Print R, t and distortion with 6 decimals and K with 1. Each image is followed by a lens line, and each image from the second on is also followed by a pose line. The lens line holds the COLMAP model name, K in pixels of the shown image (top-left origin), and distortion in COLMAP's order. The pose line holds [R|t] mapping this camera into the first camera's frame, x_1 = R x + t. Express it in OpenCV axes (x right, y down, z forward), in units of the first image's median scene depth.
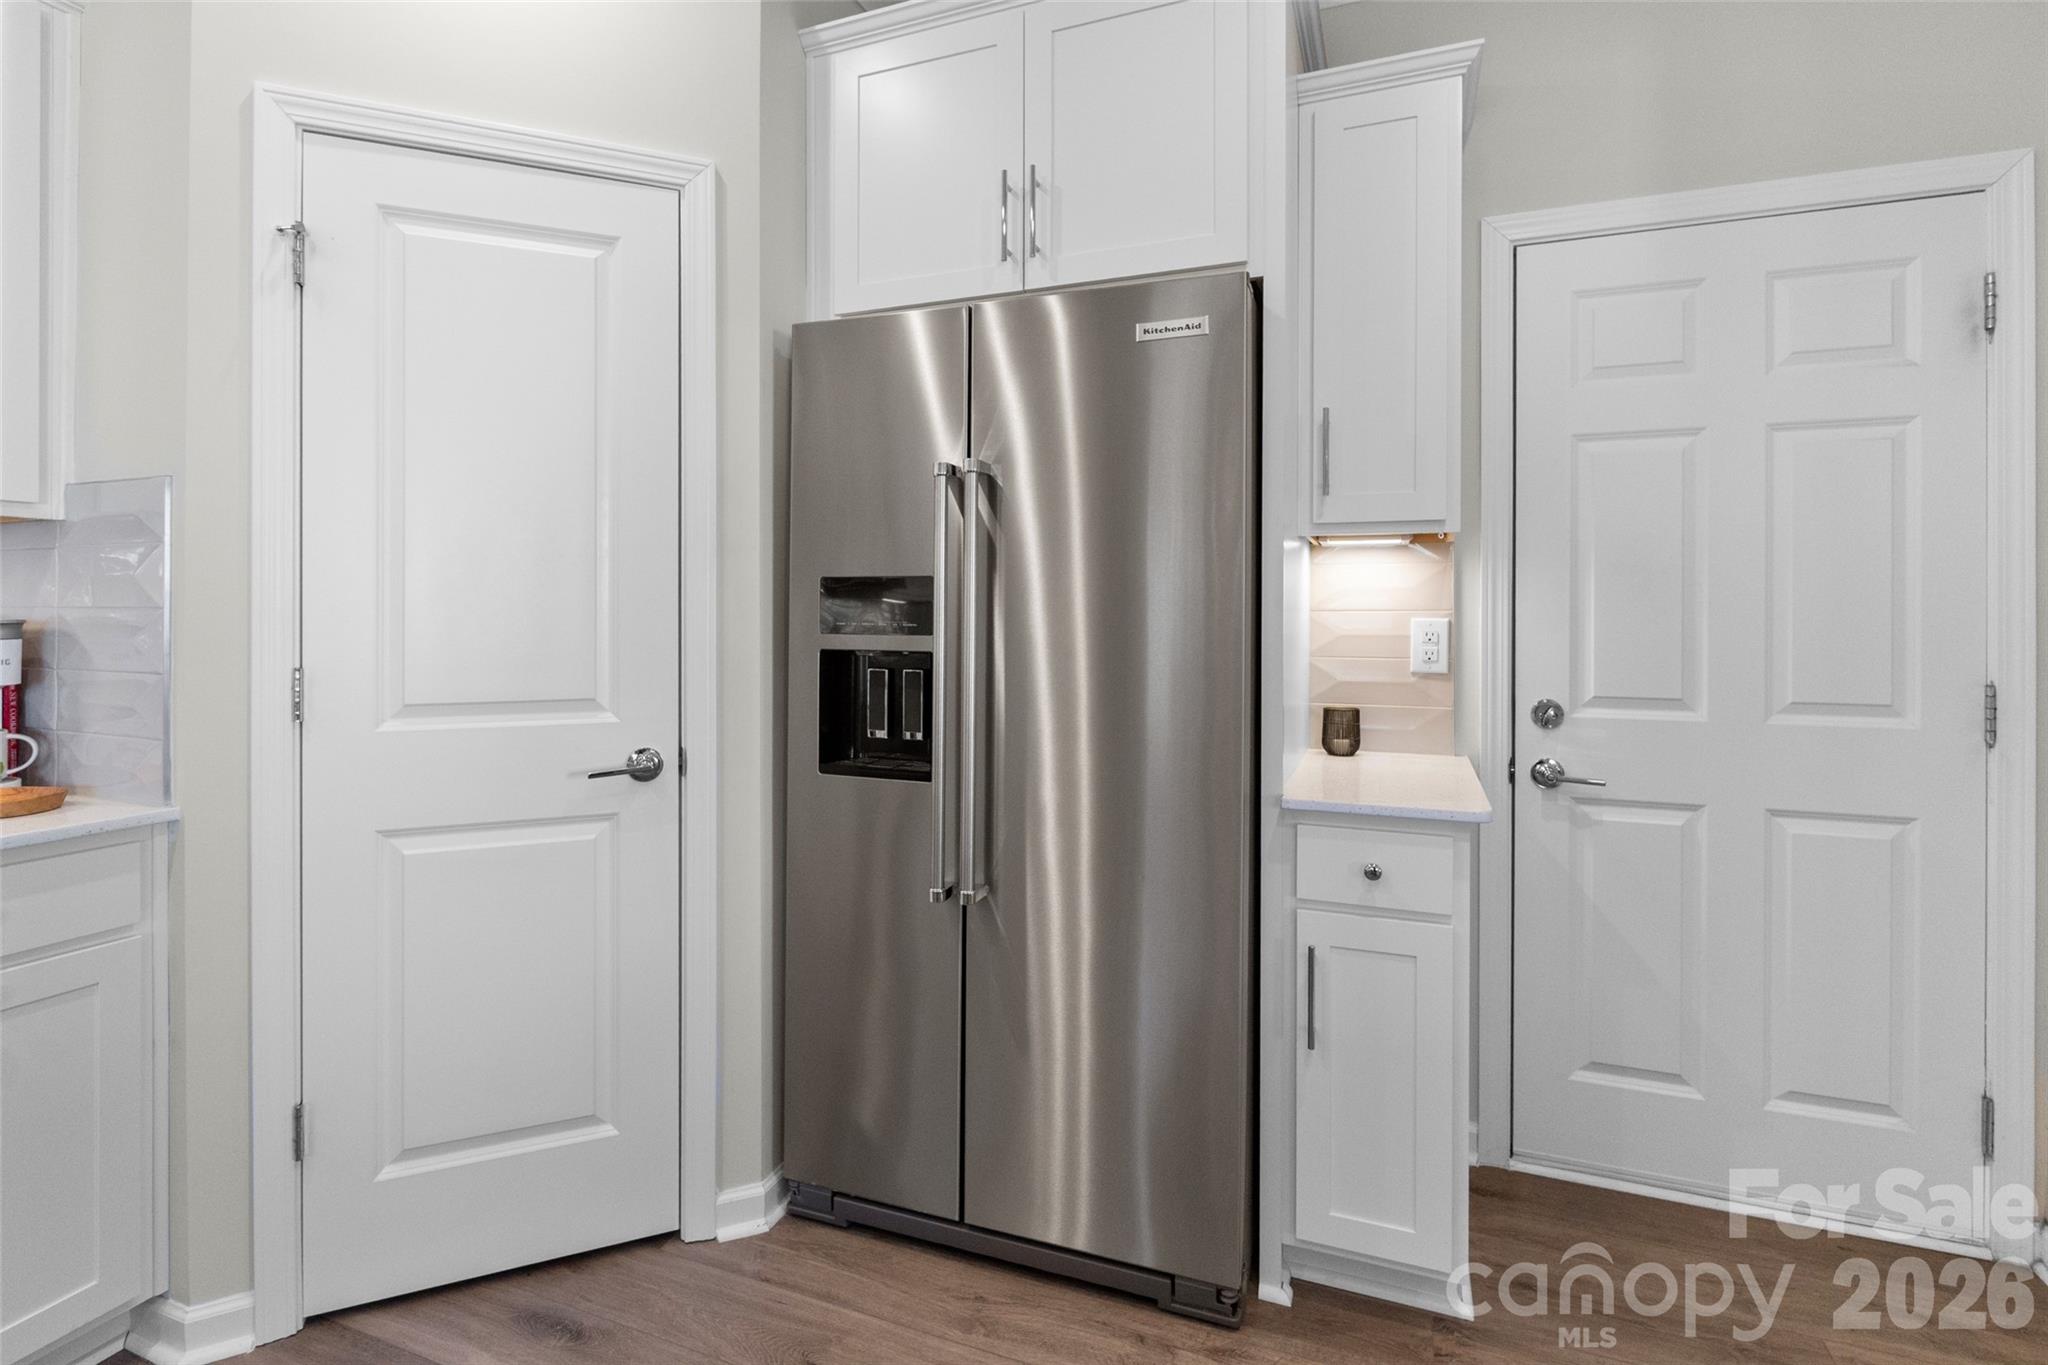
lens RADIAL K [[969.4, 0, 1020.4], [0, 969.4, 611.4], [0, 0, 1]] dist [-0.004666, 0.000055]
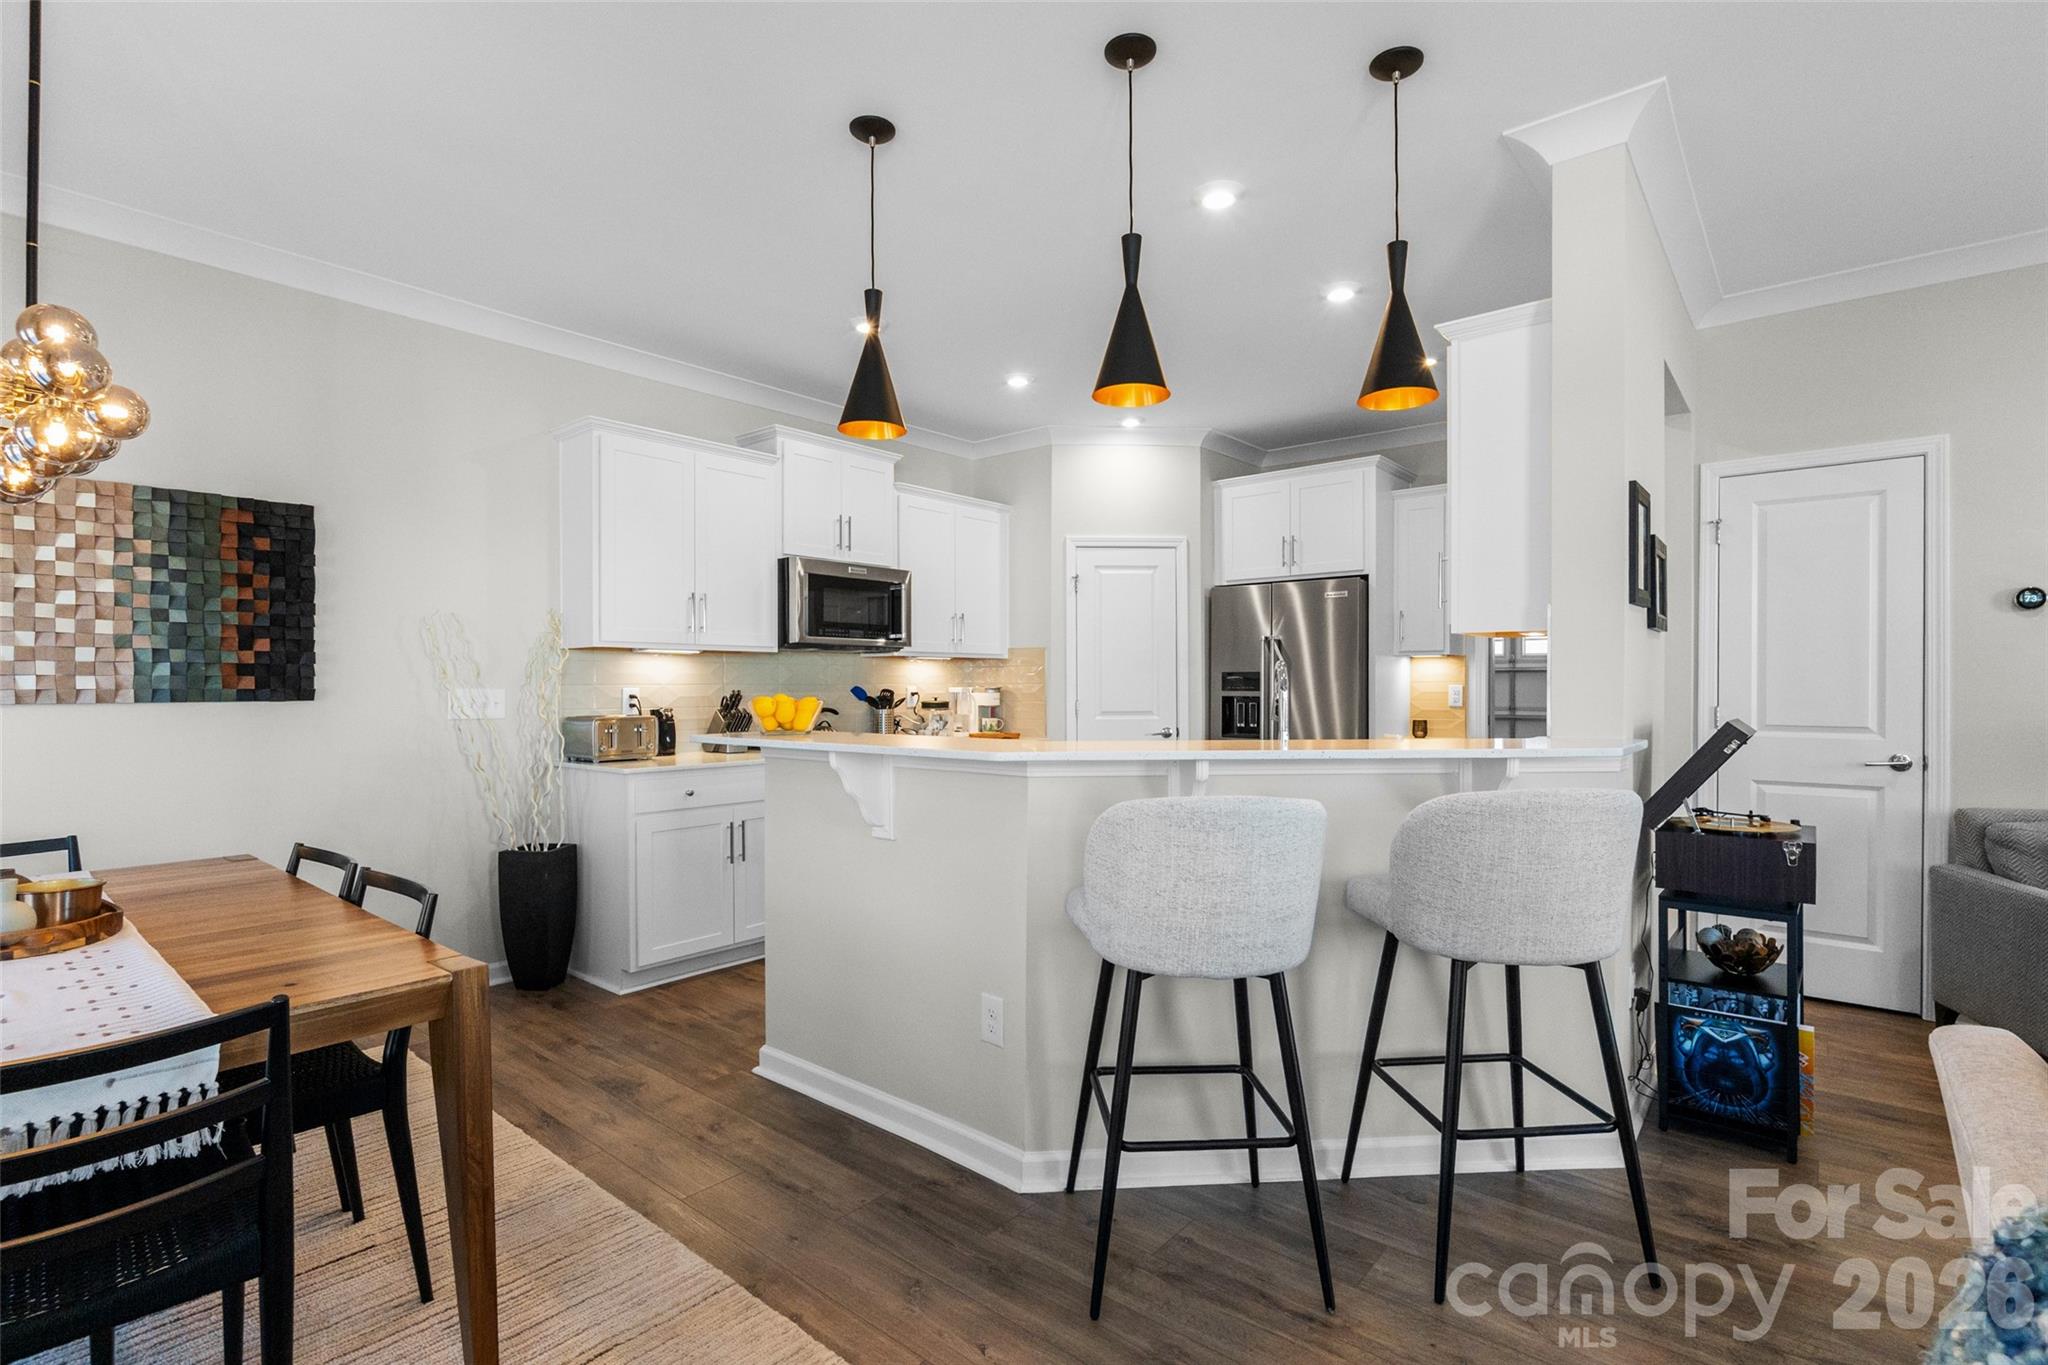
lens RADIAL K [[957.3, 0, 1023.9], [0, 957.3, 685.8], [0, 0, 1]] dist [-0.002975, 0.000293]
pose [[0.950043, -0.004027, -0.312094, 0.144715], [0.003969, 0.999992, -0.000824, 0.006912], [0.312095, -0.000456, 0.950051, -2.121391]]
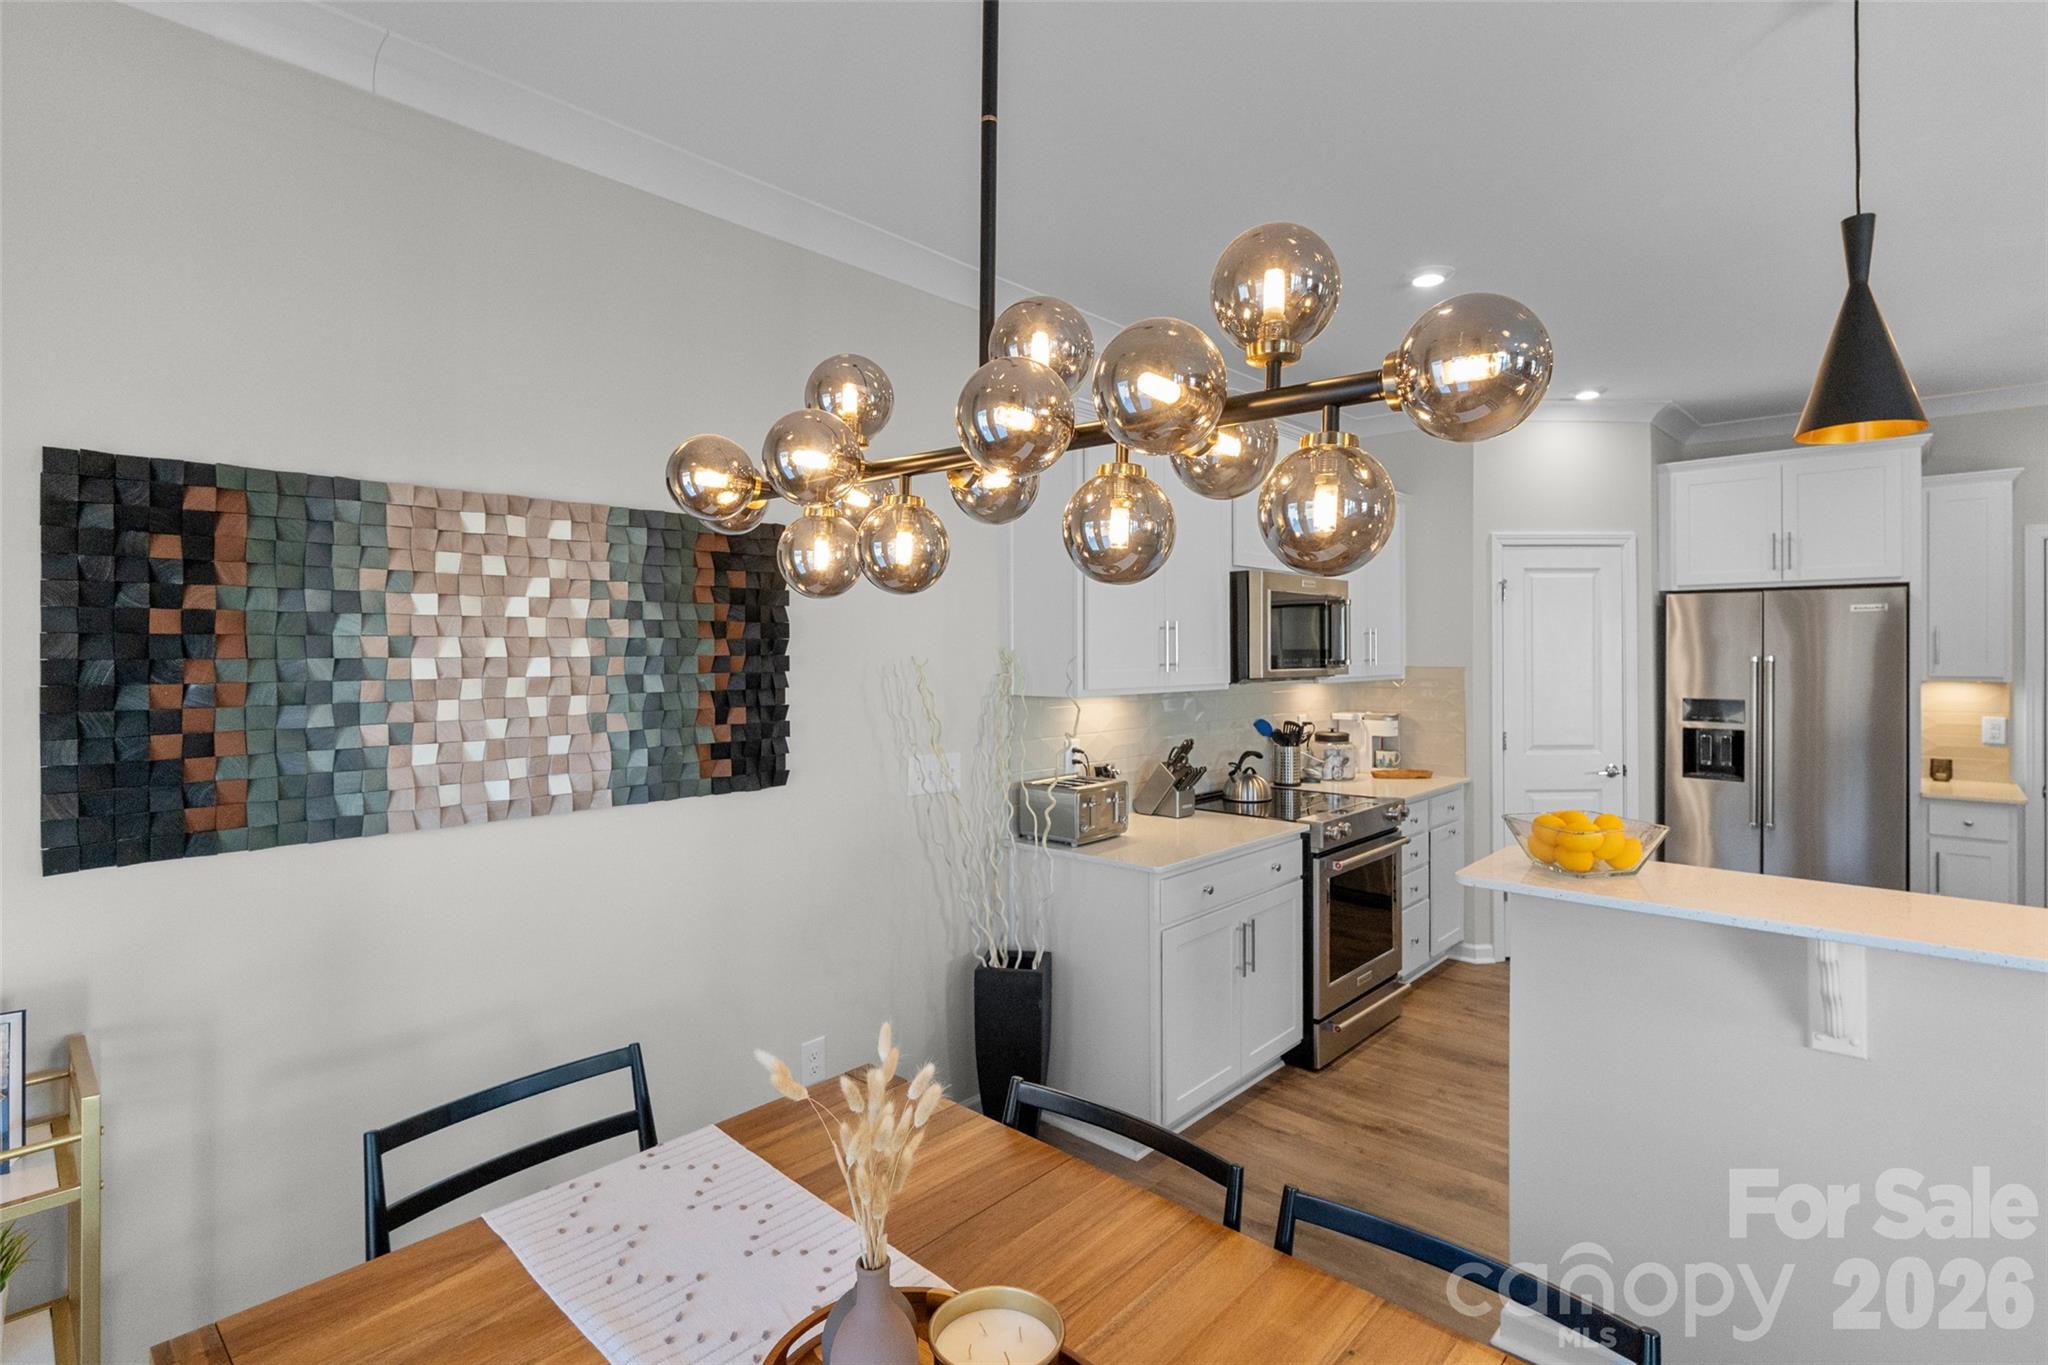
lens RADIAL K [[985.3, 0, 1053.6], [0, 985.3, 652.1], [0, 0, 1]] dist [-0.000798, -0.000025]
pose [[0.939398, -0.003489, -0.342811, -0.893522], [0.003356, 0.999994, -0.000980, -0.163510], [0.342812, -0.000230, 0.939404, -2.000488]]
